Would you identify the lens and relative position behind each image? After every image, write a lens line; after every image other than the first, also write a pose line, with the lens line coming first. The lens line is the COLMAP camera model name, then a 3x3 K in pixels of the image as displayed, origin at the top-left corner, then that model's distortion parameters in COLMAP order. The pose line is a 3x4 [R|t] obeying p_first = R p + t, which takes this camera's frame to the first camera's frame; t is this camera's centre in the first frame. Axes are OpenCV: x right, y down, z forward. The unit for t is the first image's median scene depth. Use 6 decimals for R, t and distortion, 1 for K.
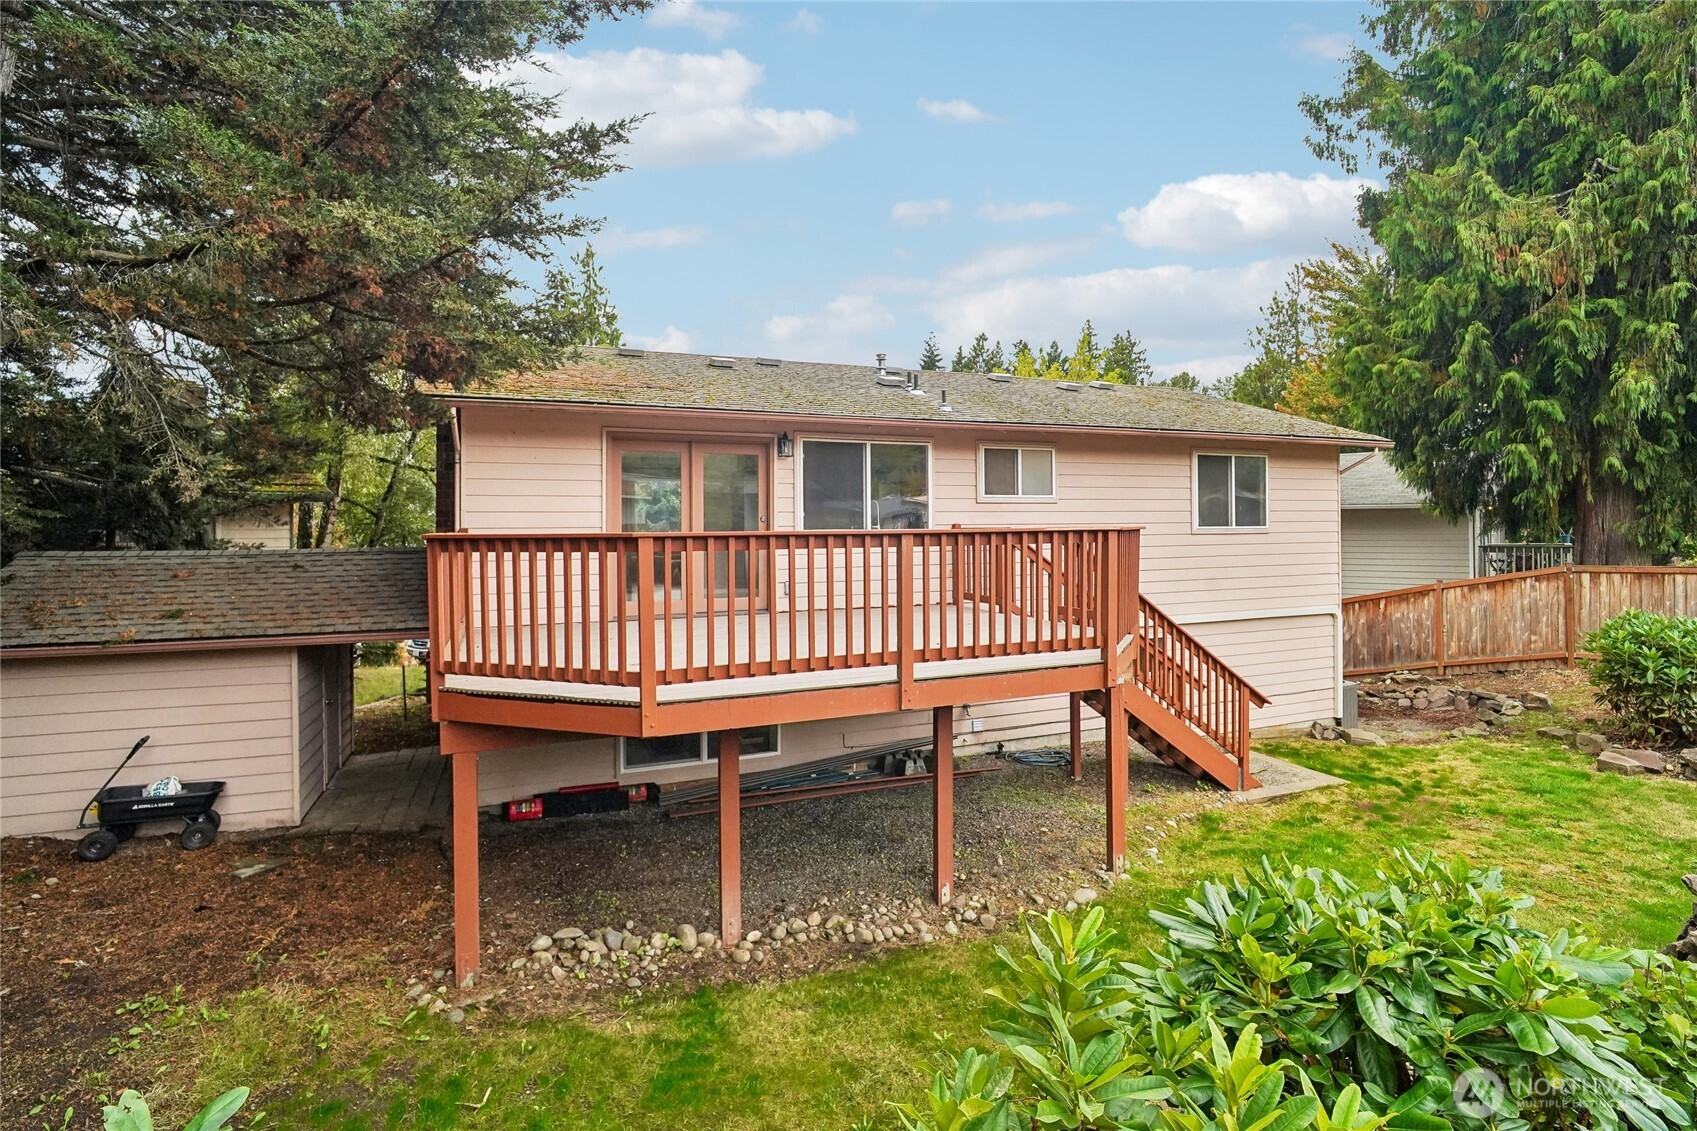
lens RADIAL K [[807.9, 0, 852.0], [0, 807.9, 536.7], [0, 0, 1]] dist [-0.004121, 0.010409]
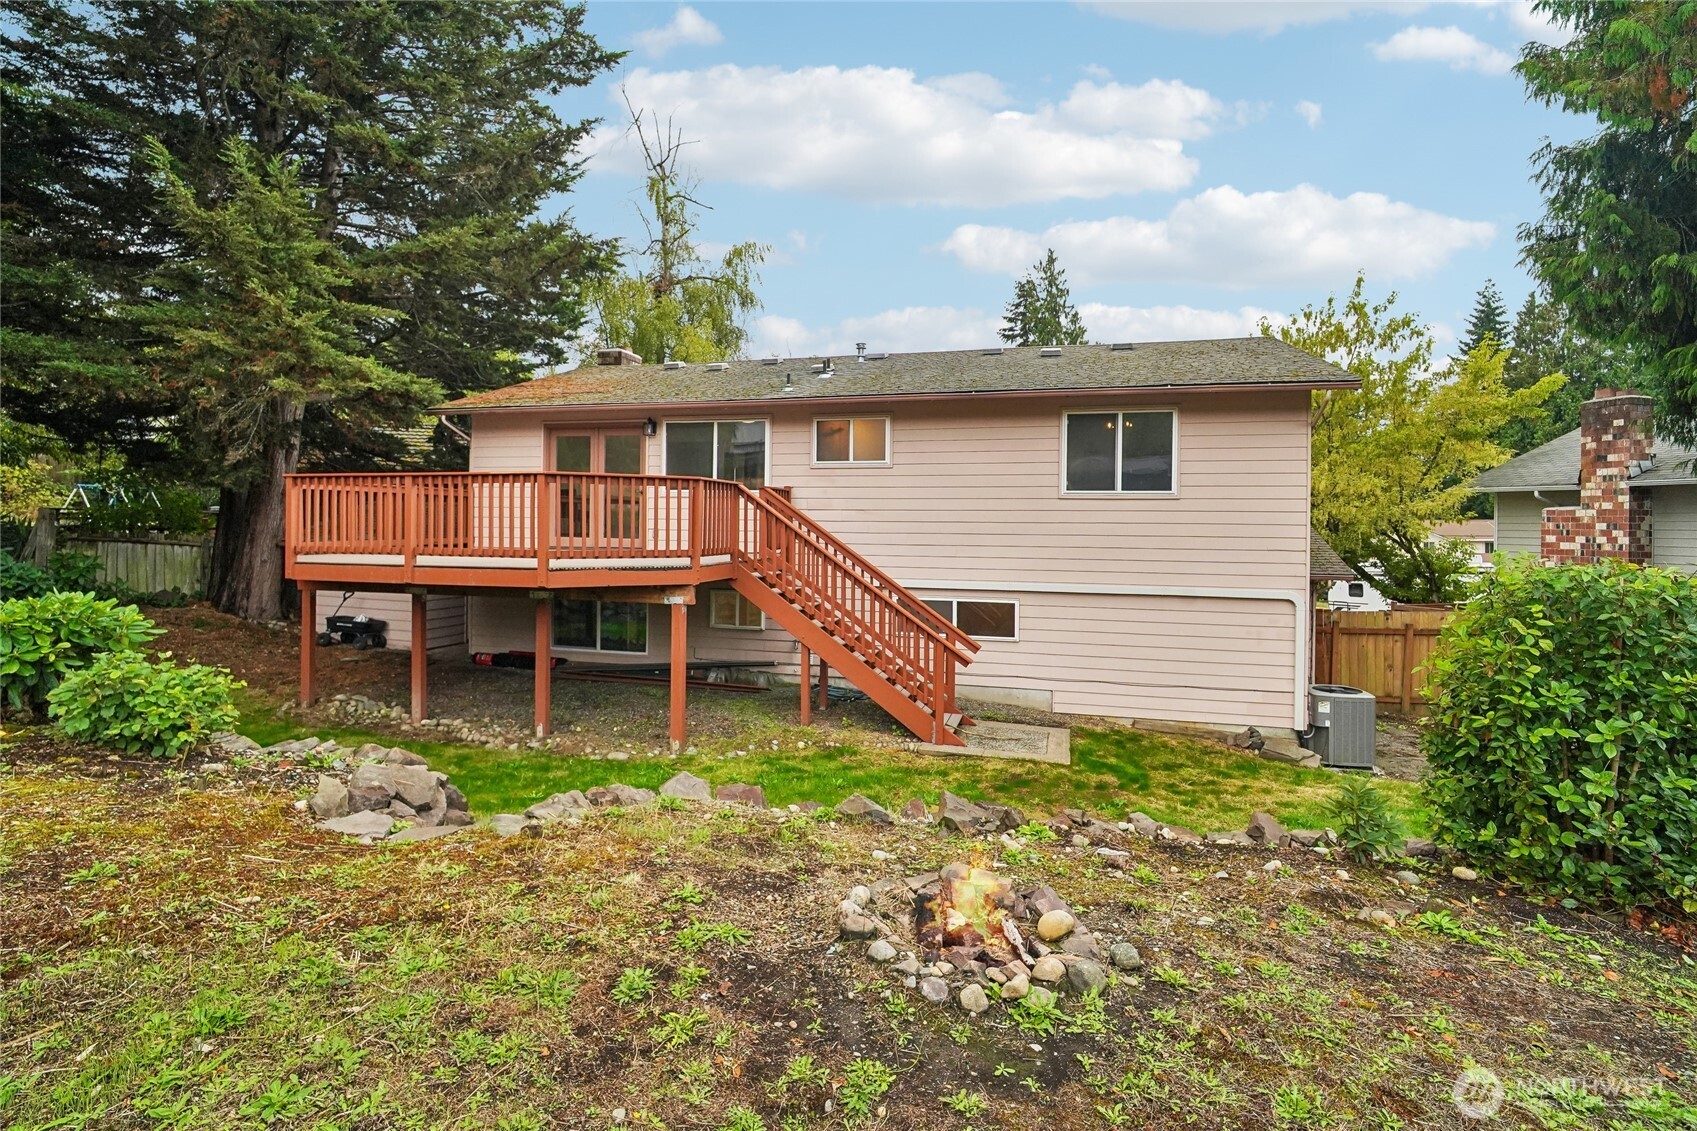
lens RADIAL K [[782.2, 0, 854.3], [0, 782.2, 520.6], [0, 0, 1]] dist [-0.002524, -0.000291]
pose [[0.807420, 0.018823, -0.589677, 0.732273], [-0.024426, 0.999700, -0.001534, 0.028469], [0.589471, 0.015643, 0.807638, 0.108491]]
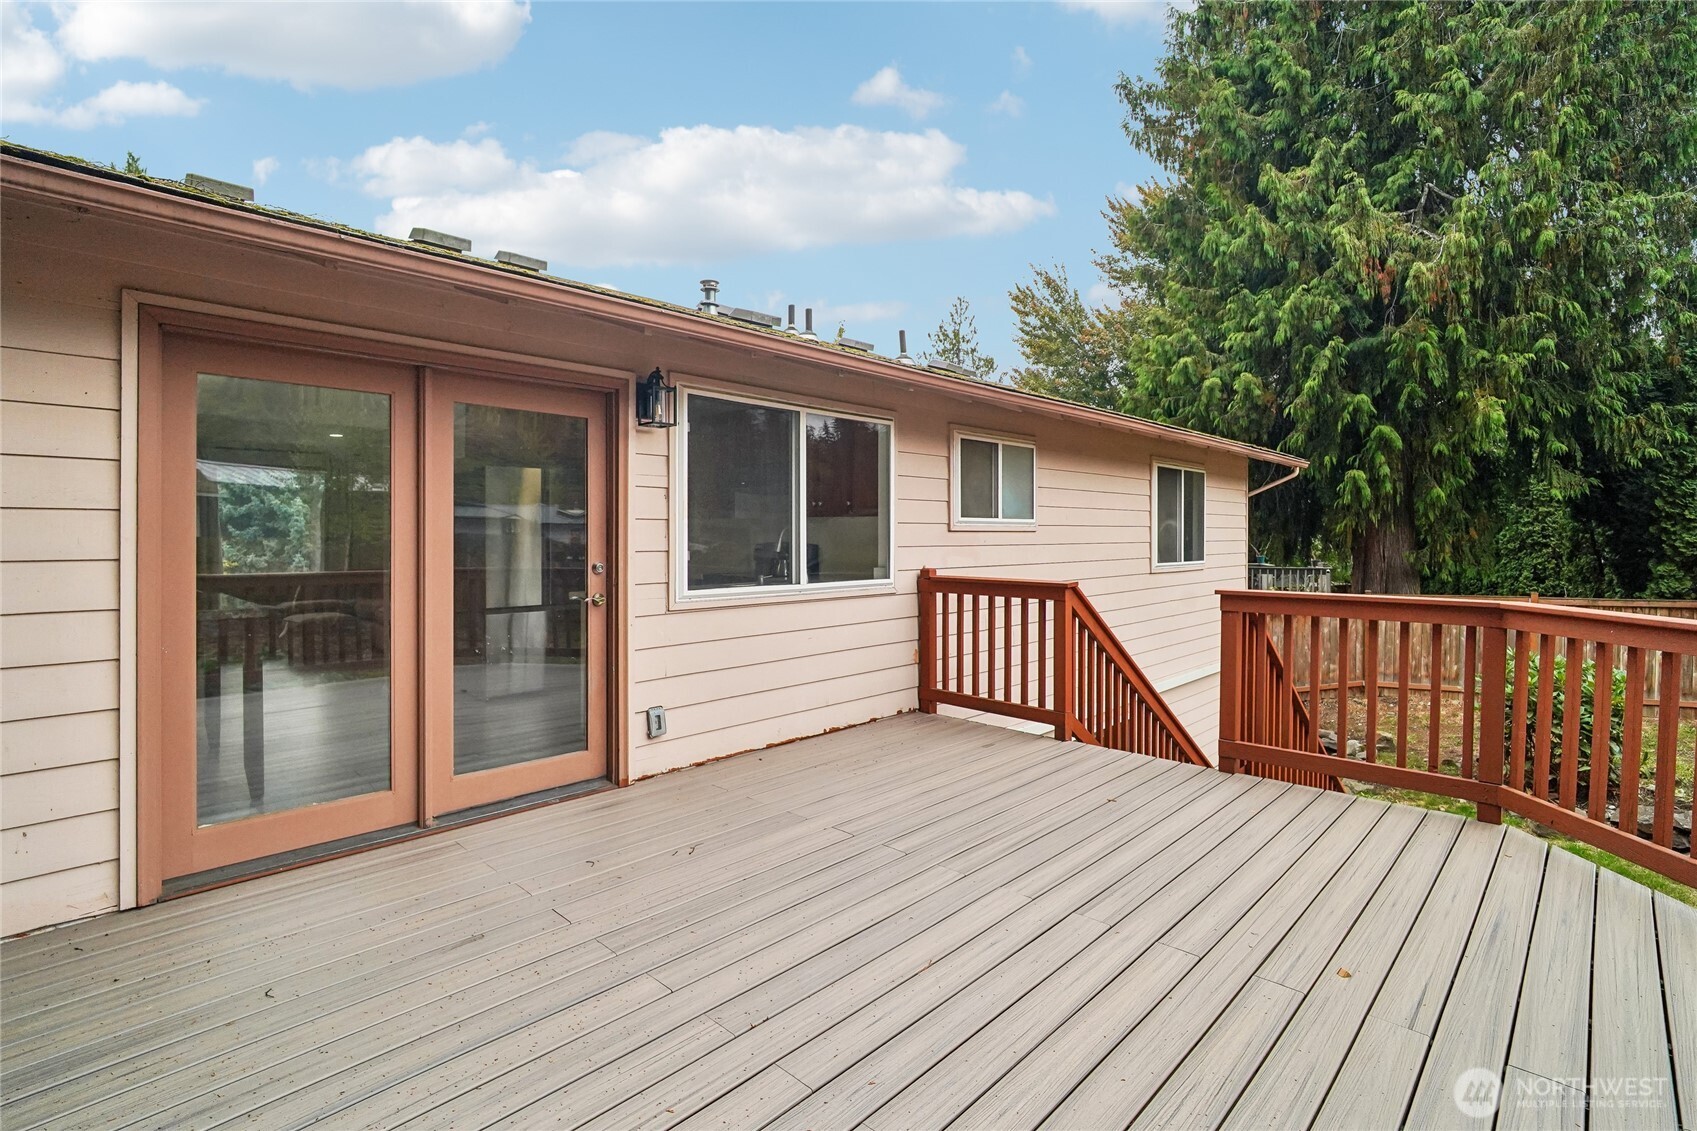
lens RADIAL K [[798.6, 0, 841.0], [0, 798.6, 540.9], [0, 0, 1]] dist [-0.001288, -0.000208]
pose [[0.915403, 0.005829, 0.402497, -0.124702], [-0.004443, 0.999981, -0.004378, -0.027142], [-0.402514, 0.002219, 0.915411, 0.425443]]
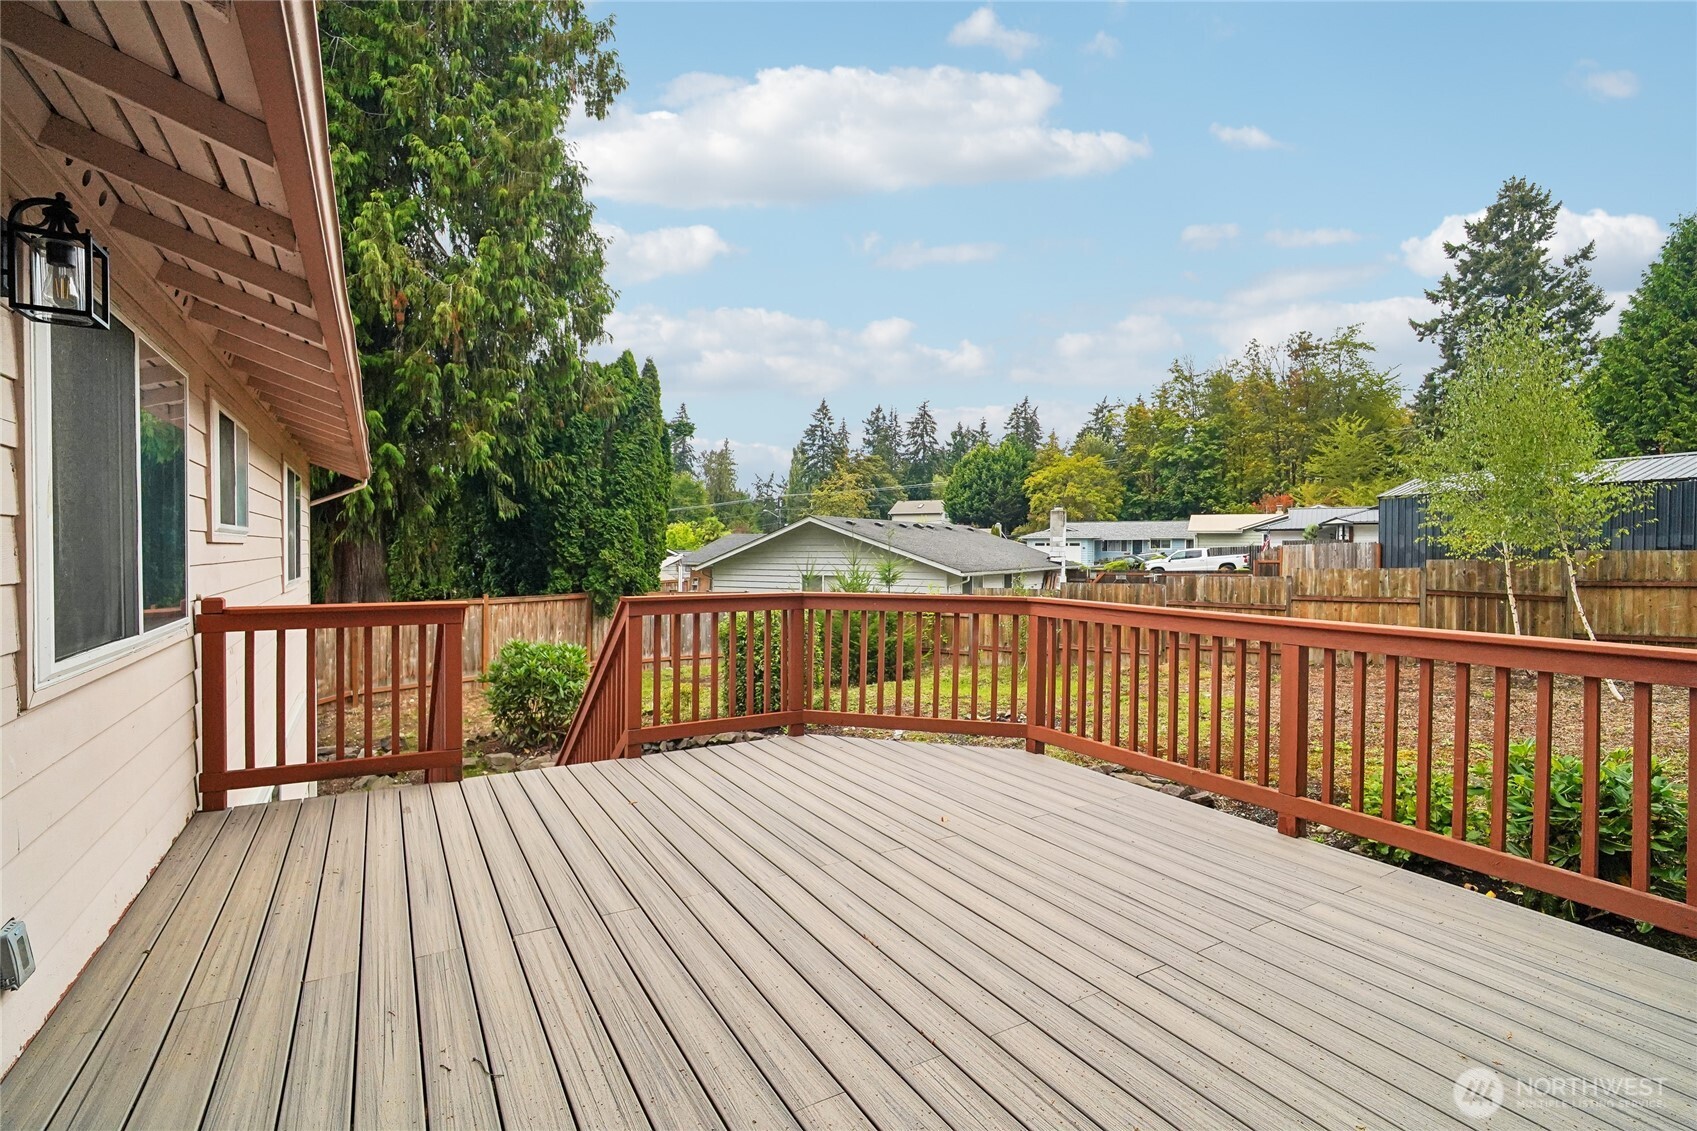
lens RADIAL K [[804.9, 0, 855.0], [0, 804.9, 556.6], [0, 0, 1]] dist [-0.024298, 0.013968]
pose [[-0.147787, -0.001635, 0.989018, -0.235774], [0.006898, 0.999973, 0.002684, -0.028561], [-0.988995, 0.007219, -0.147772, 0.620726]]
